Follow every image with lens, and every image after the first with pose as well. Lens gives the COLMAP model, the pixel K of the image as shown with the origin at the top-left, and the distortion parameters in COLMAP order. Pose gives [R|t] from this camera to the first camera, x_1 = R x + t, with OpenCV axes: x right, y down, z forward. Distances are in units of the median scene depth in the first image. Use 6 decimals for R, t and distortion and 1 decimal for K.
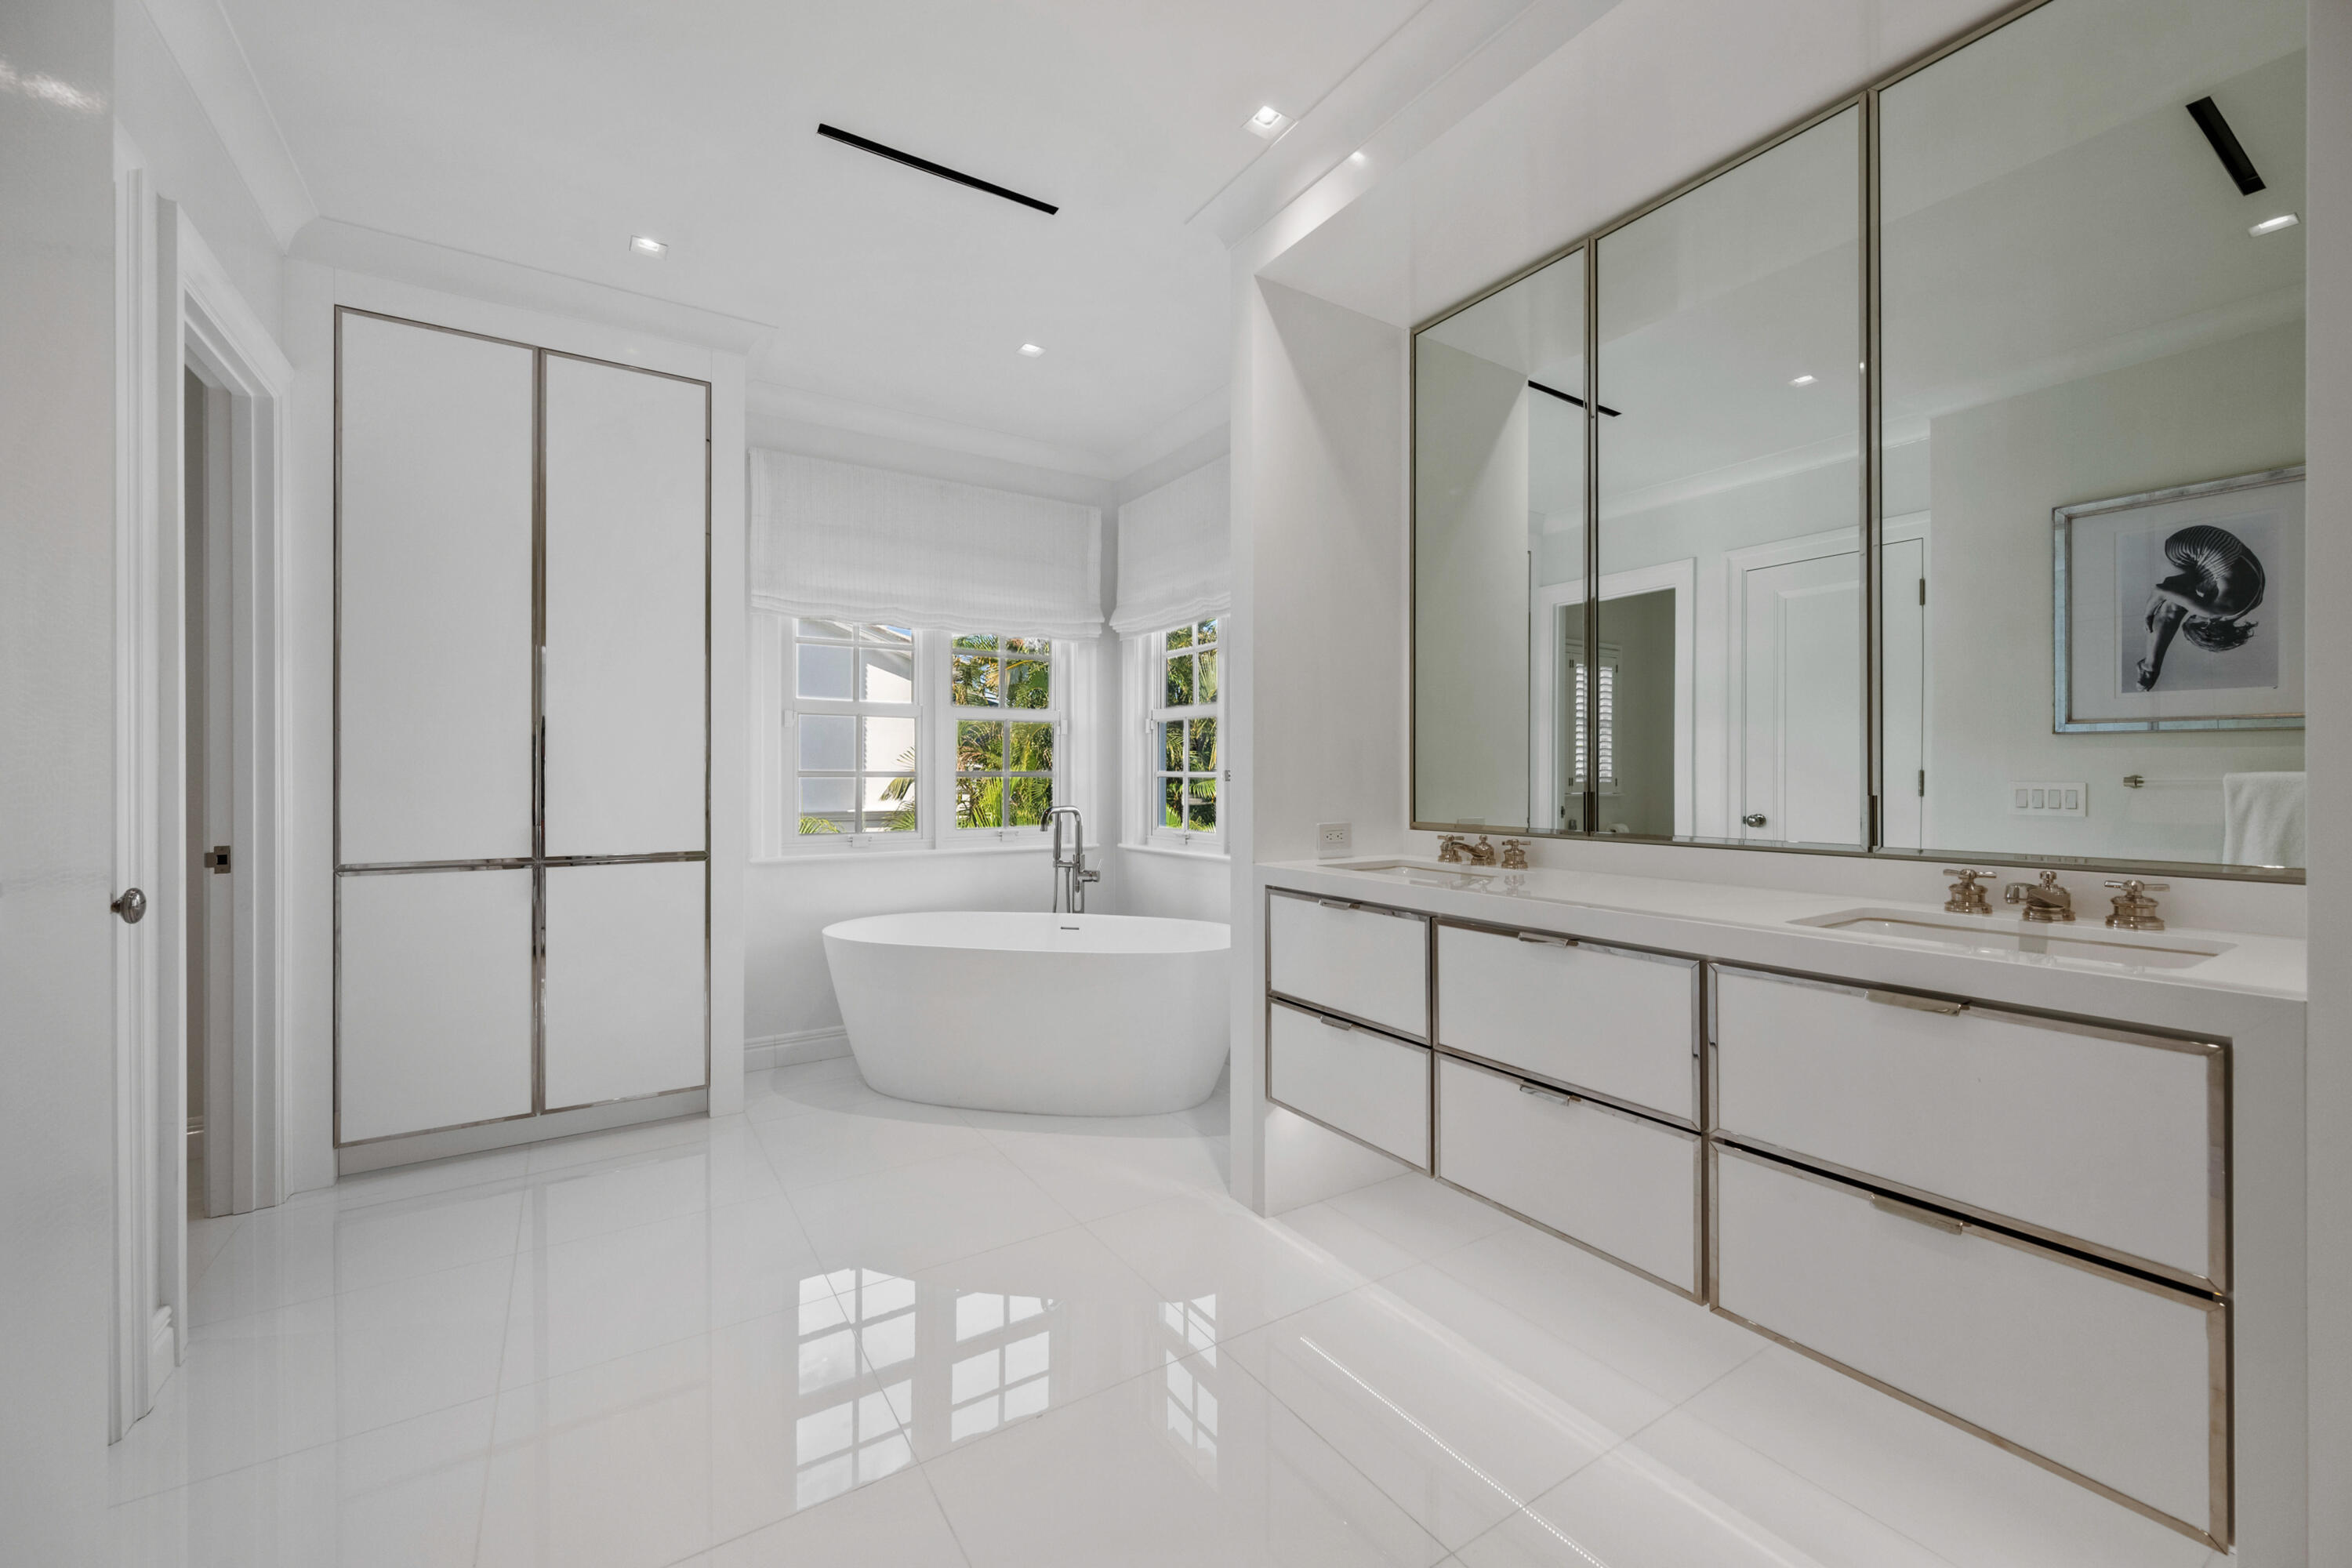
lens RADIAL K [[928.1, 0, 1176.5], [0, 928.1, 776.3], [0, 0, 1]] dist [-0.001826, 0.000179]
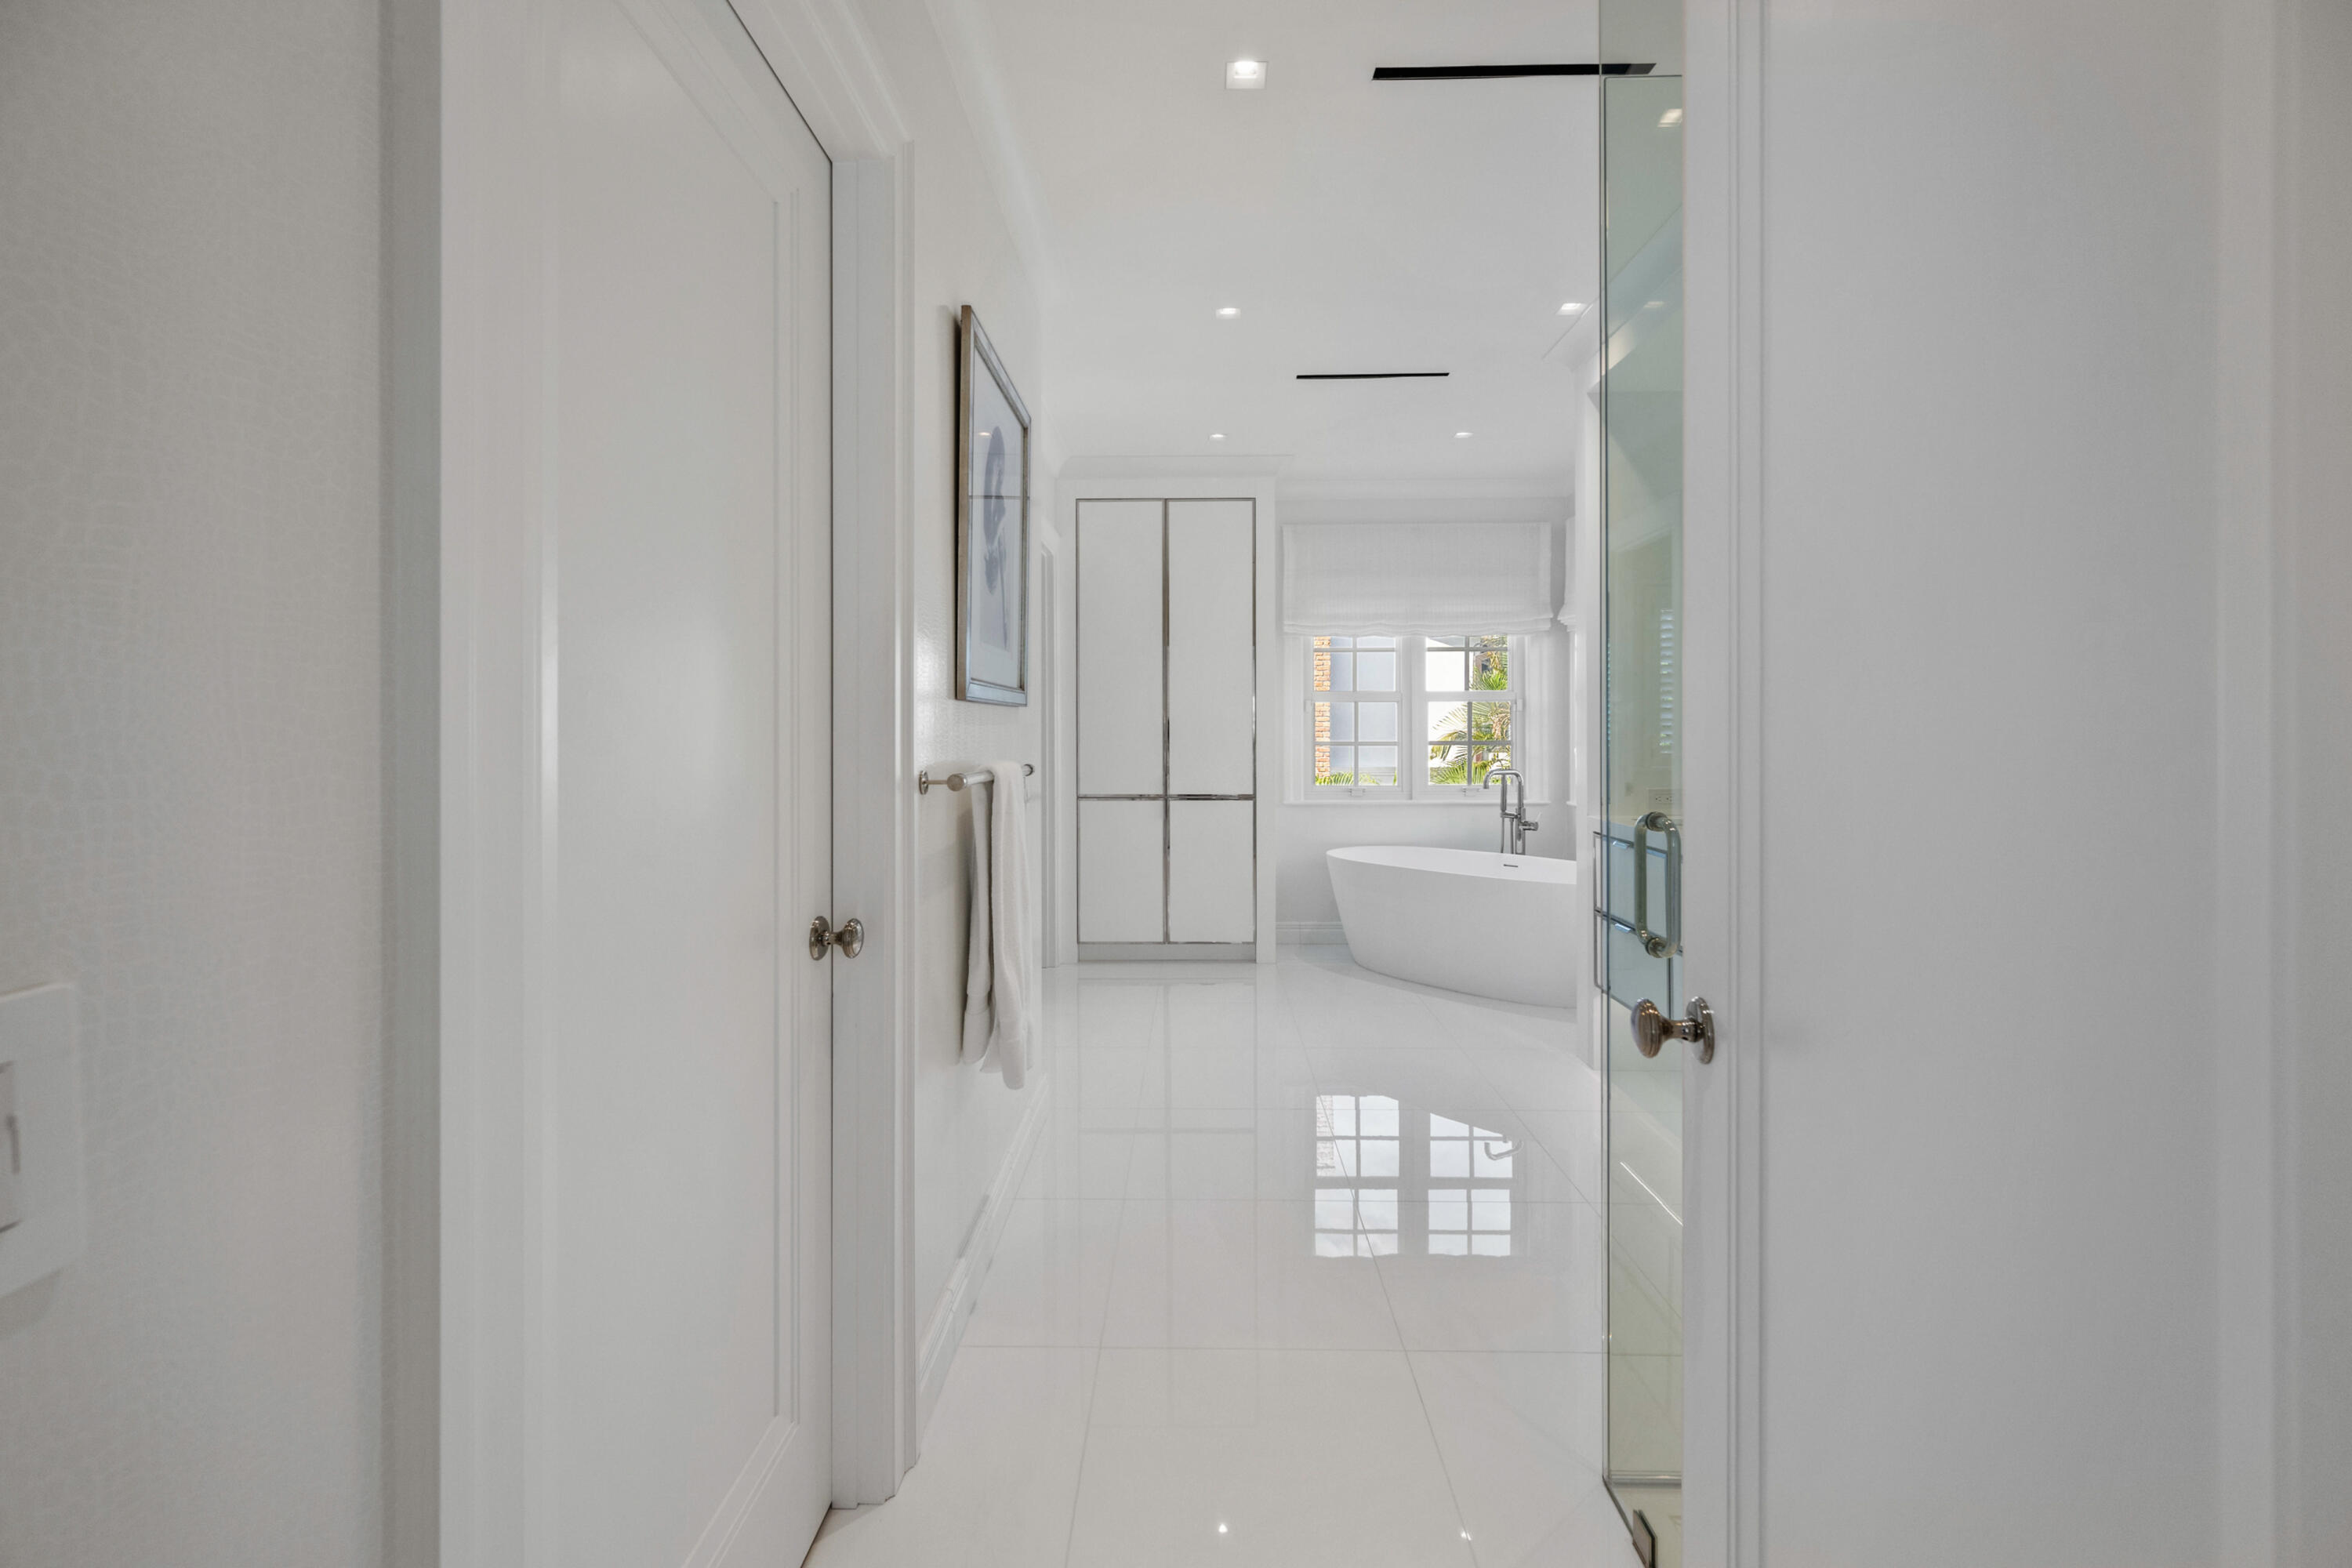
lens RADIAL K [[940.4, 0, 1179.9], [0, 940.4, 756.7], [0, 0, 1]] dist [0.002339, 0.000292]
pose [[0.832285, 0.012141, -0.554215, 0.218185], [0.003037, 0.999645, 0.026460, -0.020958], [0.554340, -0.023706, 0.831953, -0.317829]]
